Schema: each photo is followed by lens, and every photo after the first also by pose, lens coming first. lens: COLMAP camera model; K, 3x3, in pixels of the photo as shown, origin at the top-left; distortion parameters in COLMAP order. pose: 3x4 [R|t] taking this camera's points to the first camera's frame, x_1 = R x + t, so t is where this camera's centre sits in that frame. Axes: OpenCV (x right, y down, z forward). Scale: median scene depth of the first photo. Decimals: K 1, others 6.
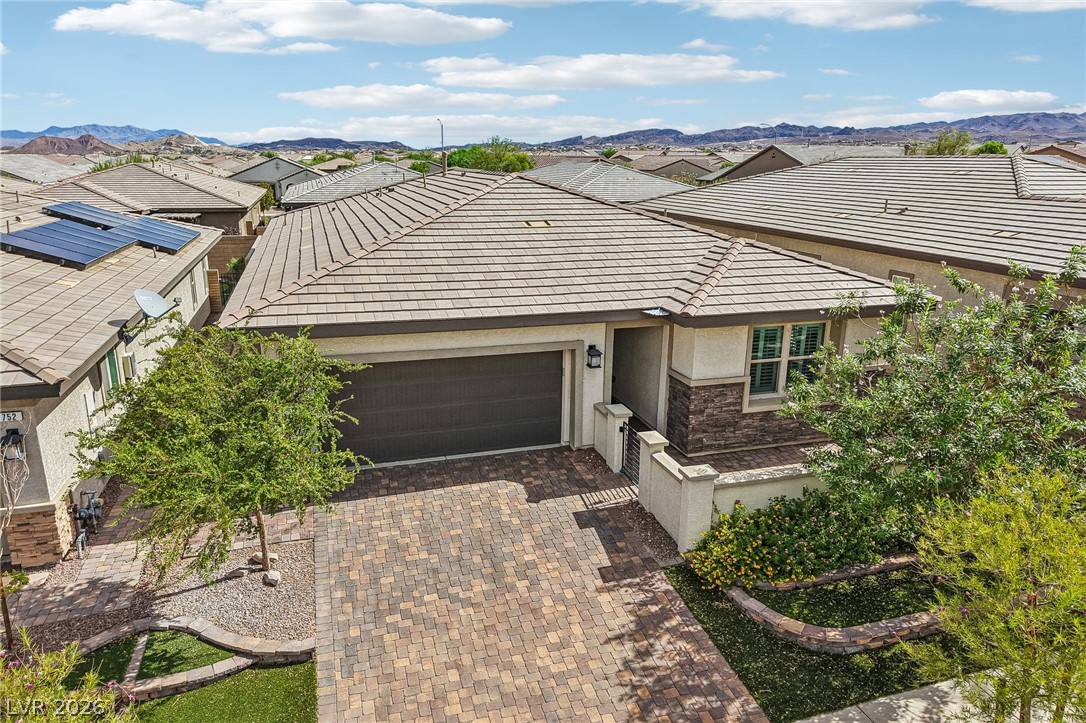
lens RADIAL K [[730.1, 0, 543.0], [0, 730.1, 361.5], [0, 0, 1]] dist [0.005733, -0.000872]
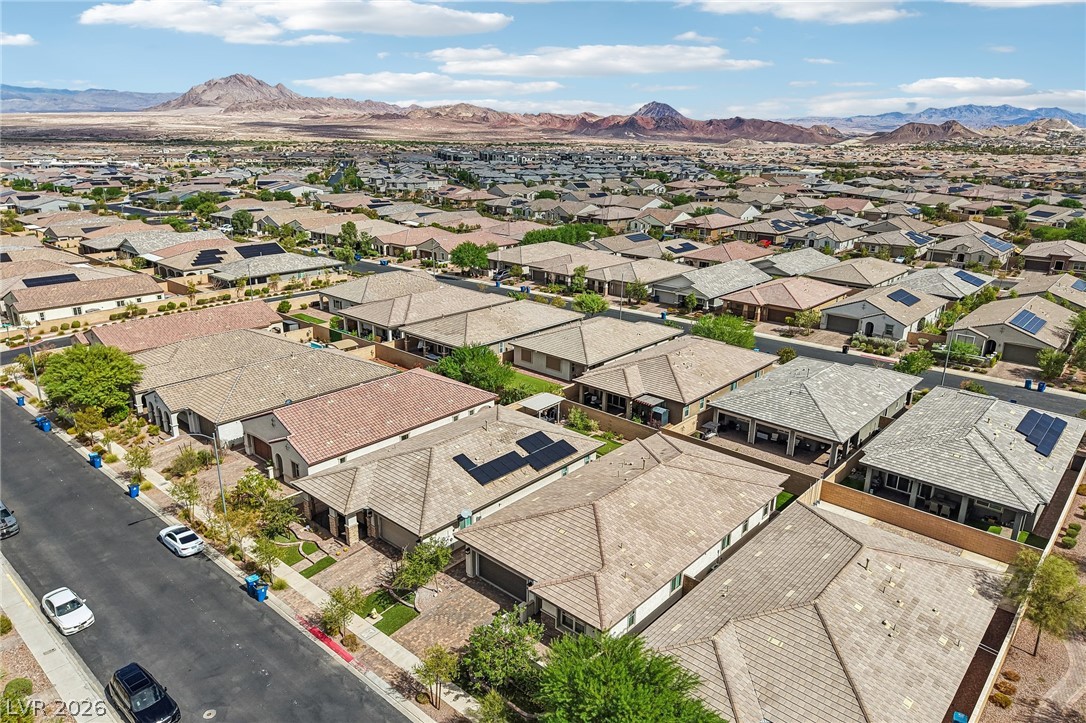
lens RADIAL K [[710.5, 0, 543.3], [0, 710.5, 402.0], [0, 0, 1]] dist [0.042257, -0.043863]
pose [[0.512671, 0.303908, -0.802999, 3.004092], [-0.237470, 0.948965, 0.207539, -1.820826], [0.825092, 0.084289, 0.558676, -0.966233]]
